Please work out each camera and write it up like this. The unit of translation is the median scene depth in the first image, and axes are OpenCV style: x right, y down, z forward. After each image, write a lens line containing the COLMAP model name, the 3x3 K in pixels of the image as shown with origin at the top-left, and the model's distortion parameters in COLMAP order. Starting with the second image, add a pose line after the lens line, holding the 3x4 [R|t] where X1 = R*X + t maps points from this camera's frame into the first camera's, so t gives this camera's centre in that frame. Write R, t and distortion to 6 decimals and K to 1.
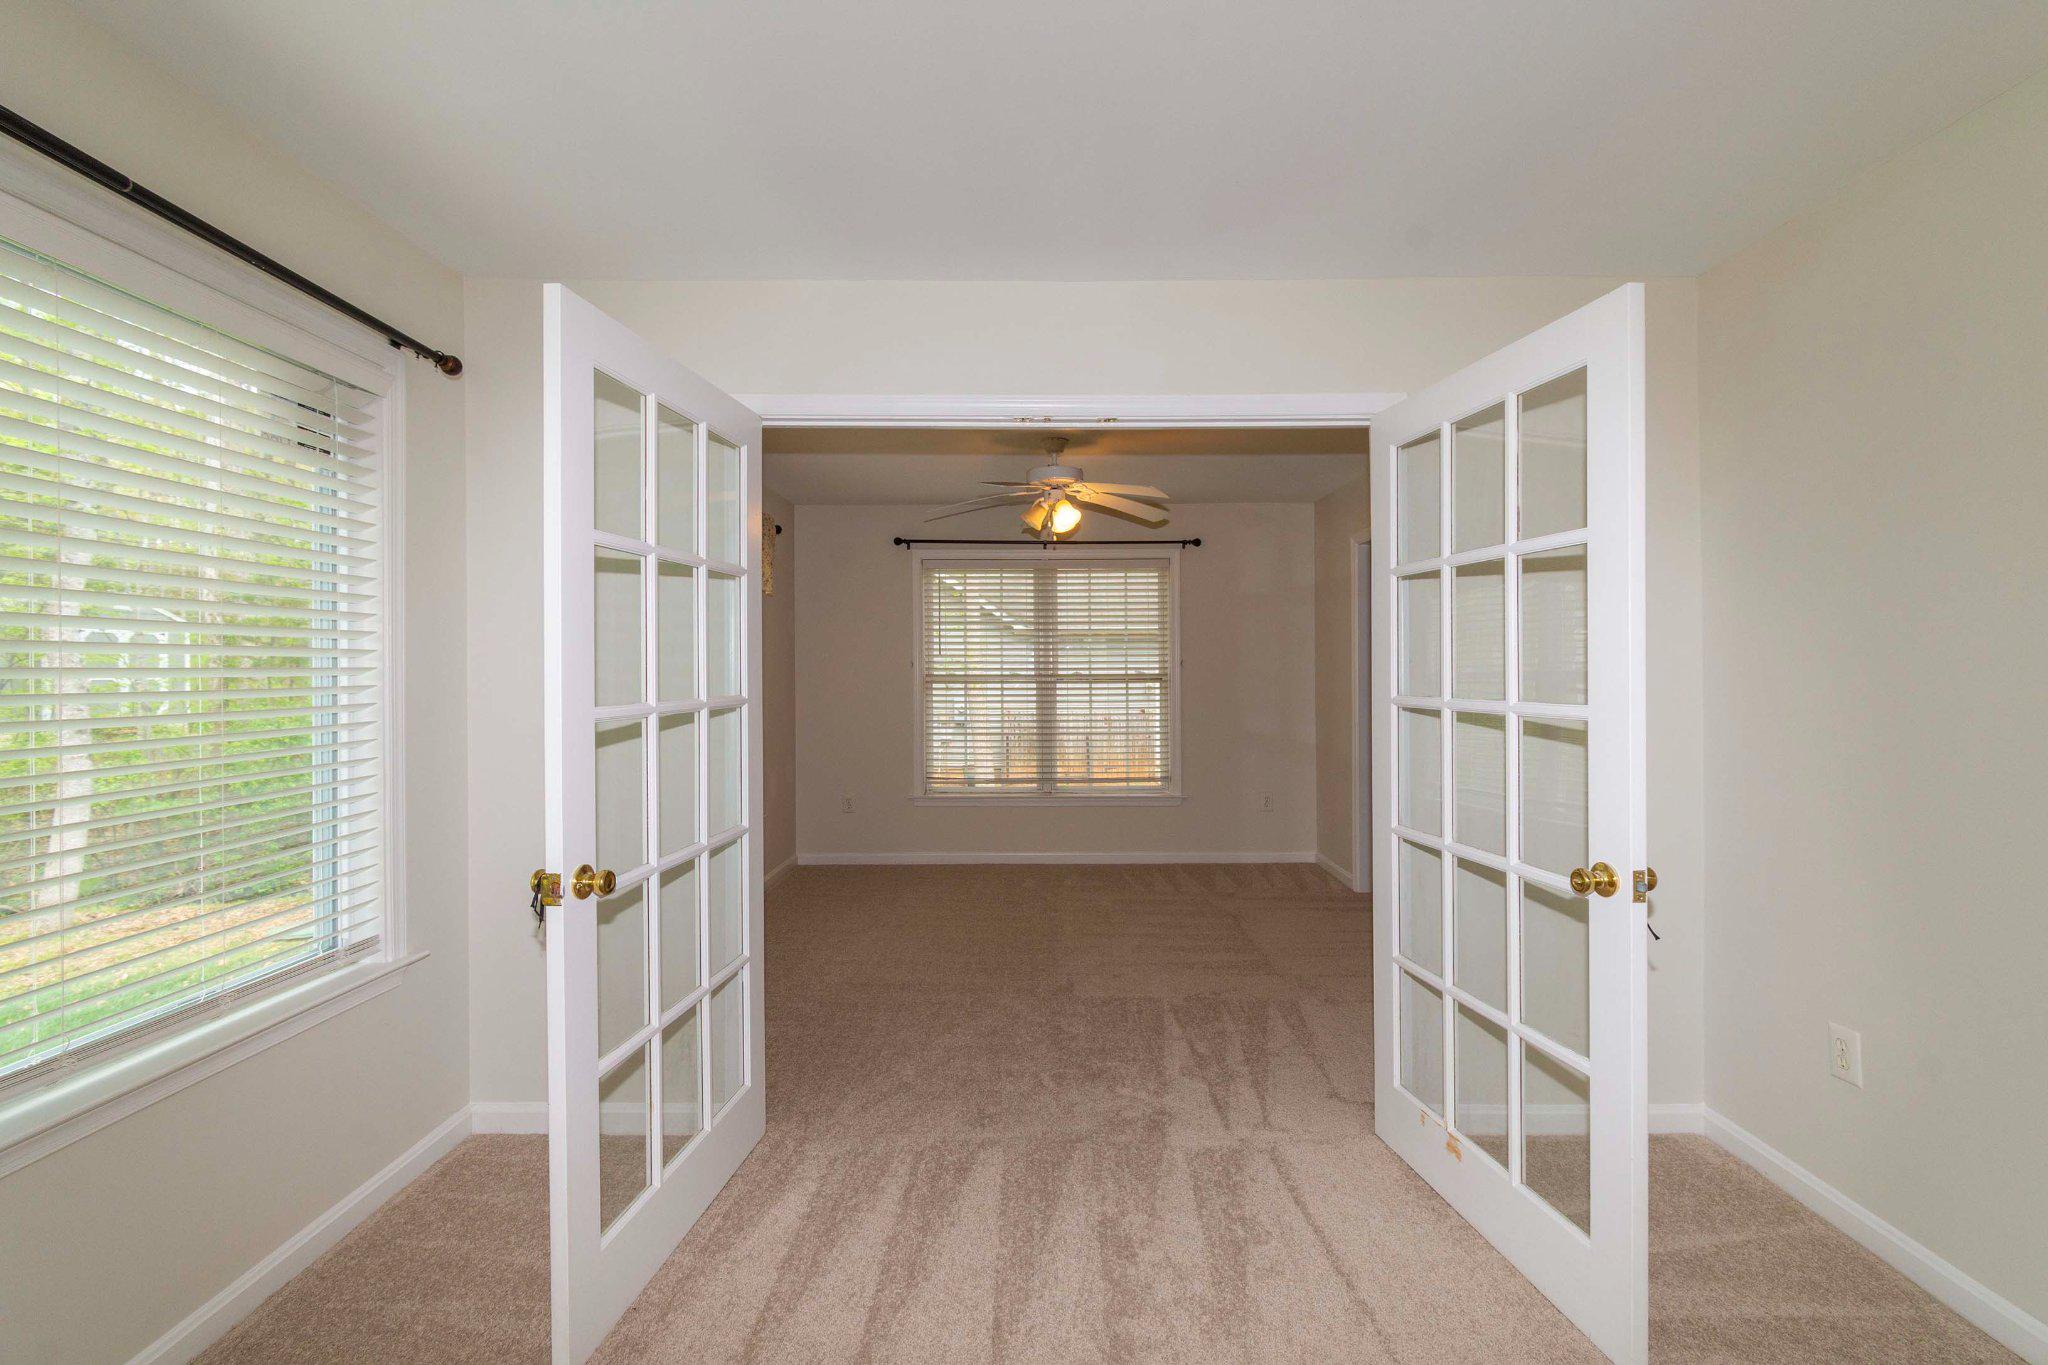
lens RADIAL K [[903.7, 0, 1024.1], [0, 903.7, 671.1], [0, 0, 1]] dist [-0.000408, 0.000685]
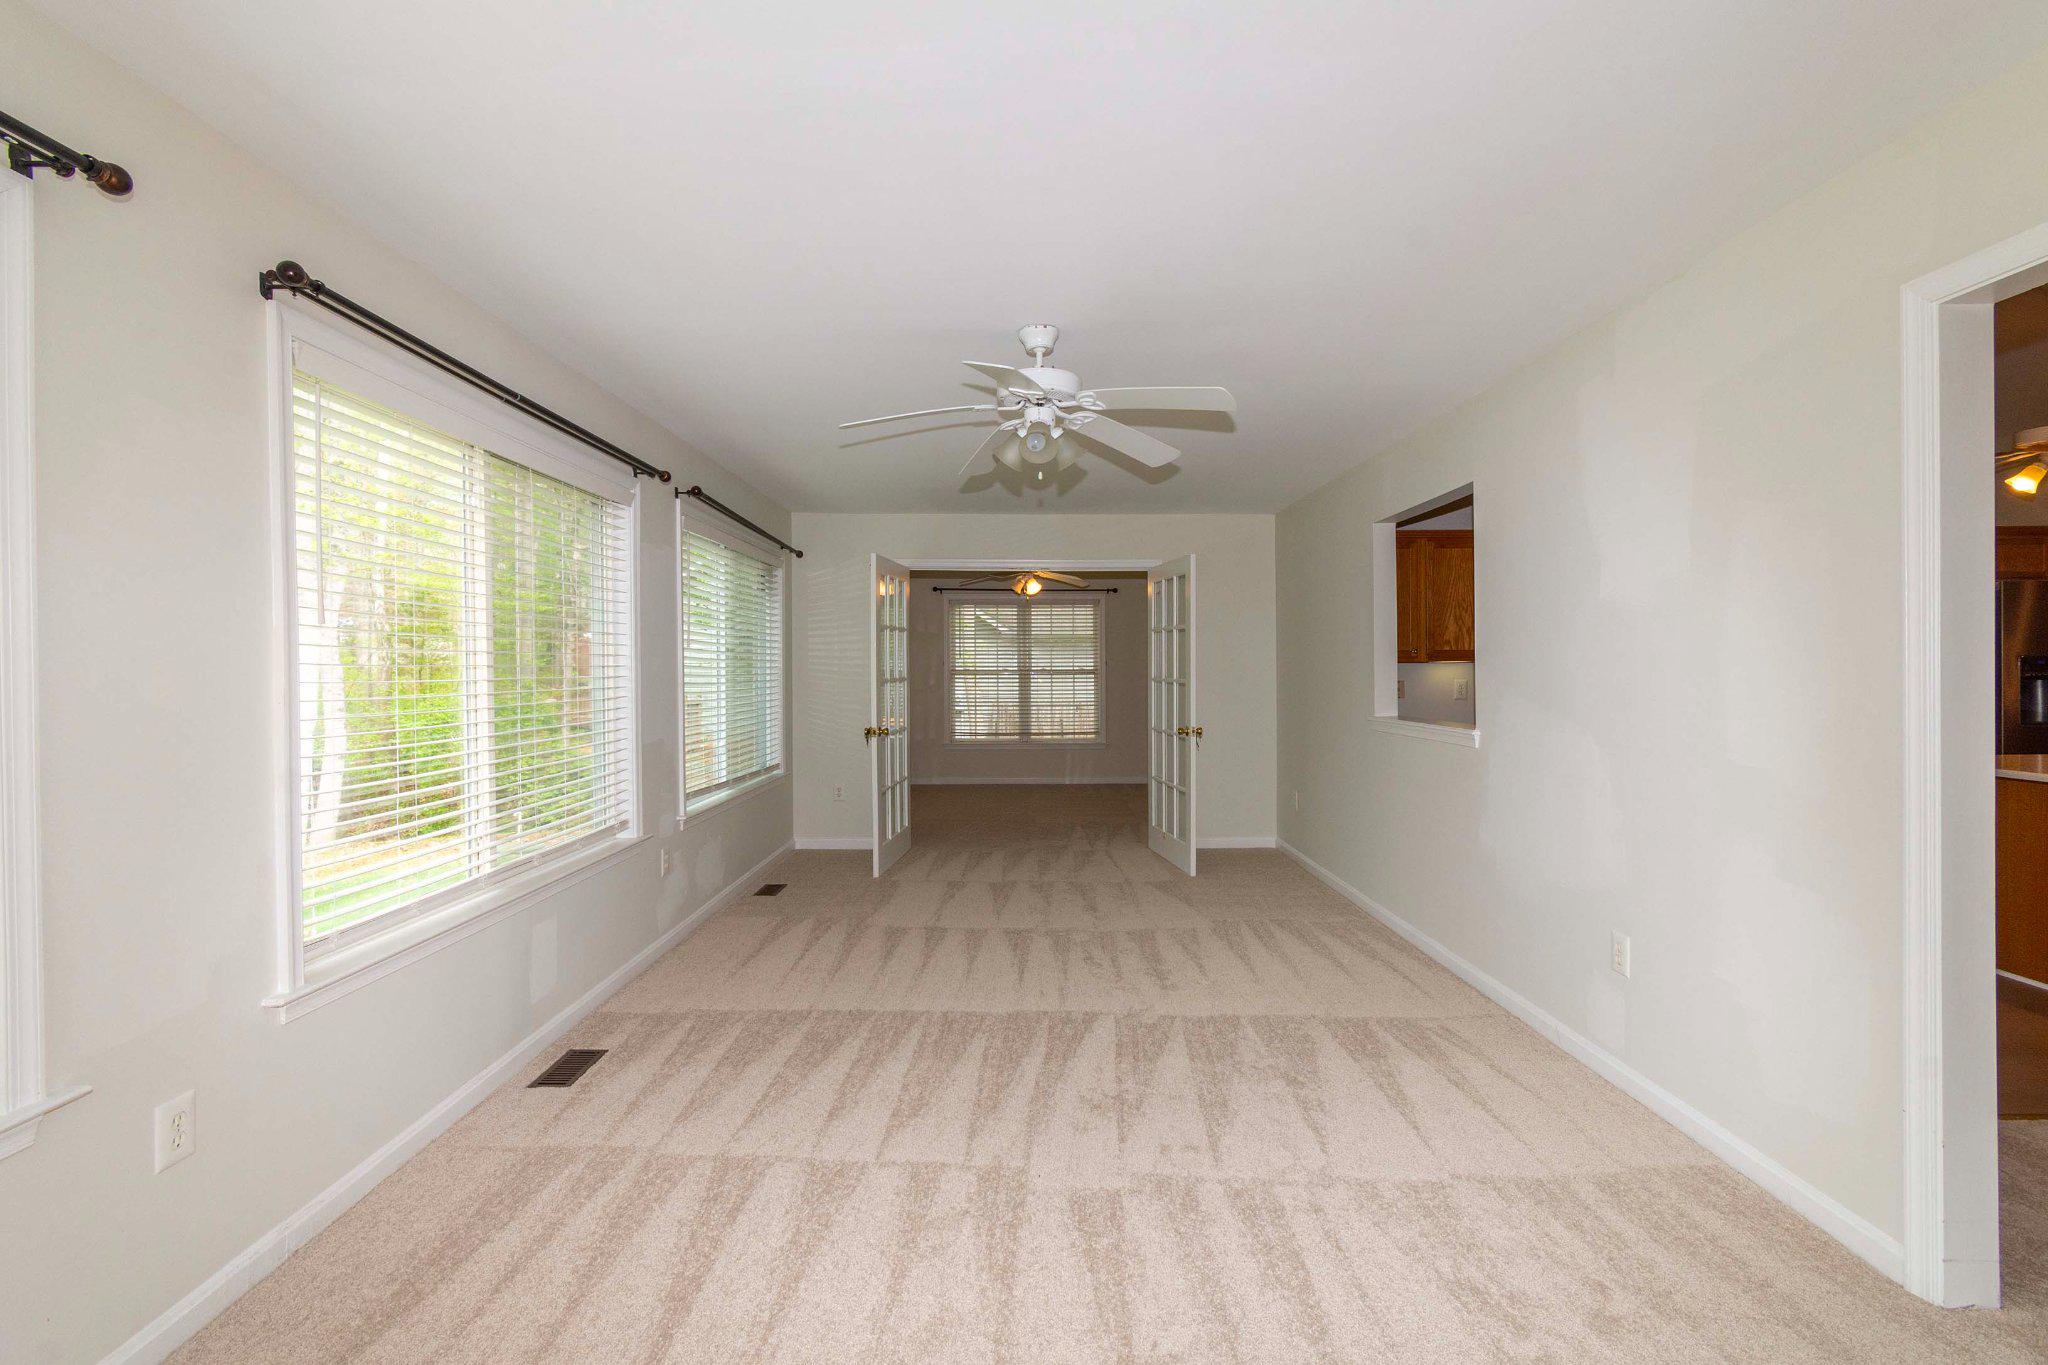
lens RADIAL K [[903.7, 0, 1024.1], [0, 903.7, 671.1], [0, 0, 1]] dist [-0.000408, 0.000685]
pose [[0.999836, 0.001882, 0.018006, -0.005176], [-0.001964, 0.999988, 0.004535, -0.001310], [-0.017998, -0.004570, 0.999828, -0.644777]]
